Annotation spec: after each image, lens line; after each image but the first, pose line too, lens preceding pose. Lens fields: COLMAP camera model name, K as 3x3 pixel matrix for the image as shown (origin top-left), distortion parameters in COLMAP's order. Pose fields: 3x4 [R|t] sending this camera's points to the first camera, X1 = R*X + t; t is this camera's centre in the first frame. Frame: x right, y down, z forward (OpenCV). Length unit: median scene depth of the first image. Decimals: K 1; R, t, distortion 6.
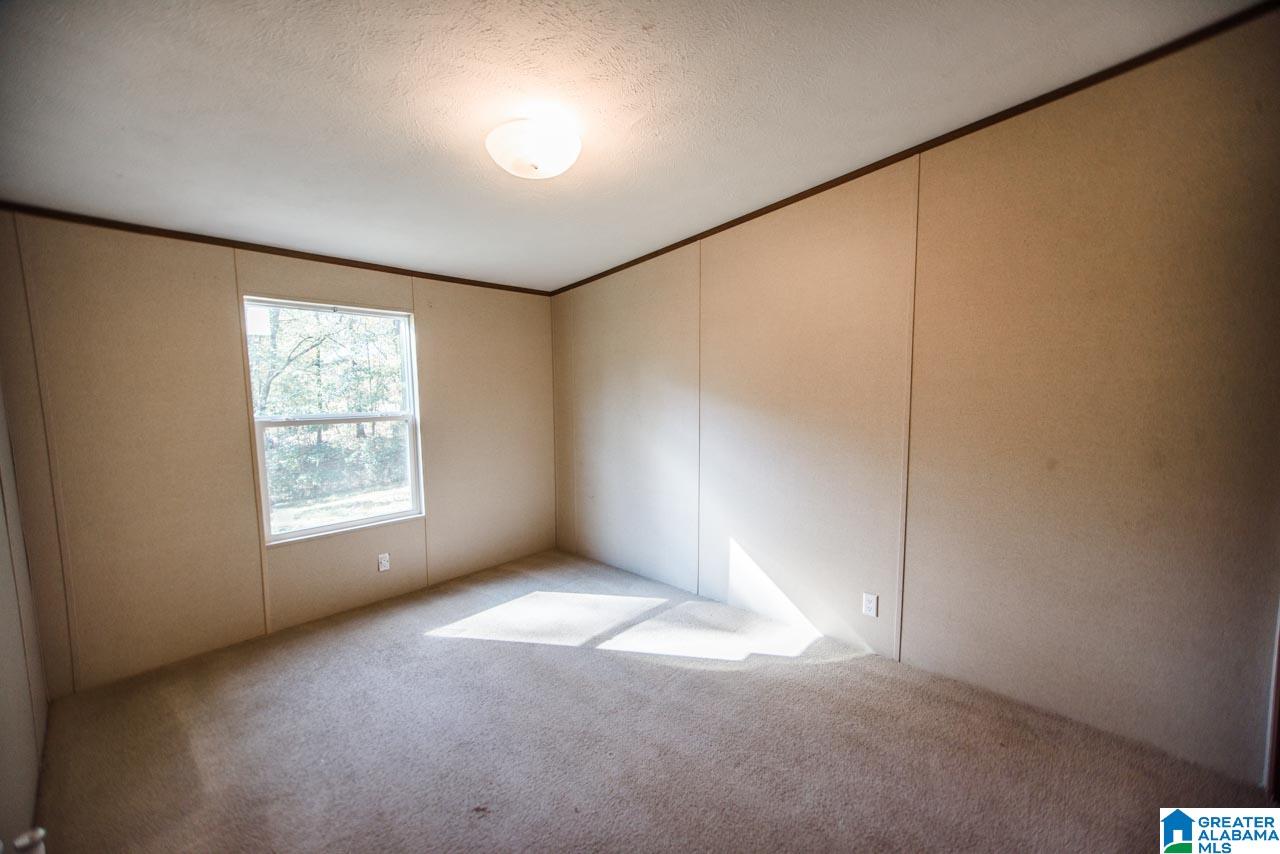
lens RADIAL K [[504.2, 0, 640.0], [0, 504.2, 434.1], [0, 0, 1]] dist [-0.001497, 0.004108]
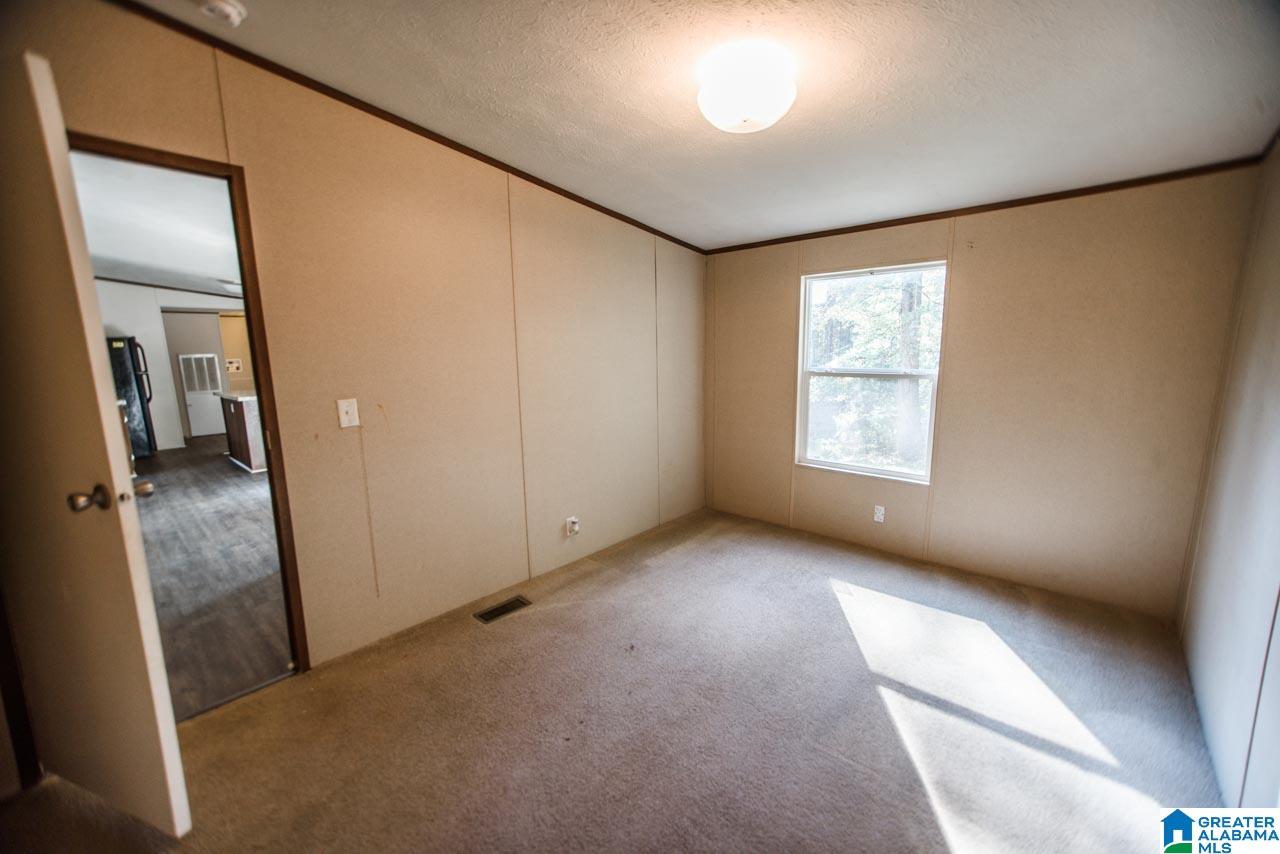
lens RADIAL K [[504.2, 0, 640.0], [0, 504.2, 434.1], [0, 0, 1]] dist [-0.001497, 0.004108]
pose [[0.009952, 0.171595, -0.985117, 0.525881], [-0.089537, 0.981362, 0.170036, -0.044693], [0.995934, 0.086513, 0.025131, 0.506748]]
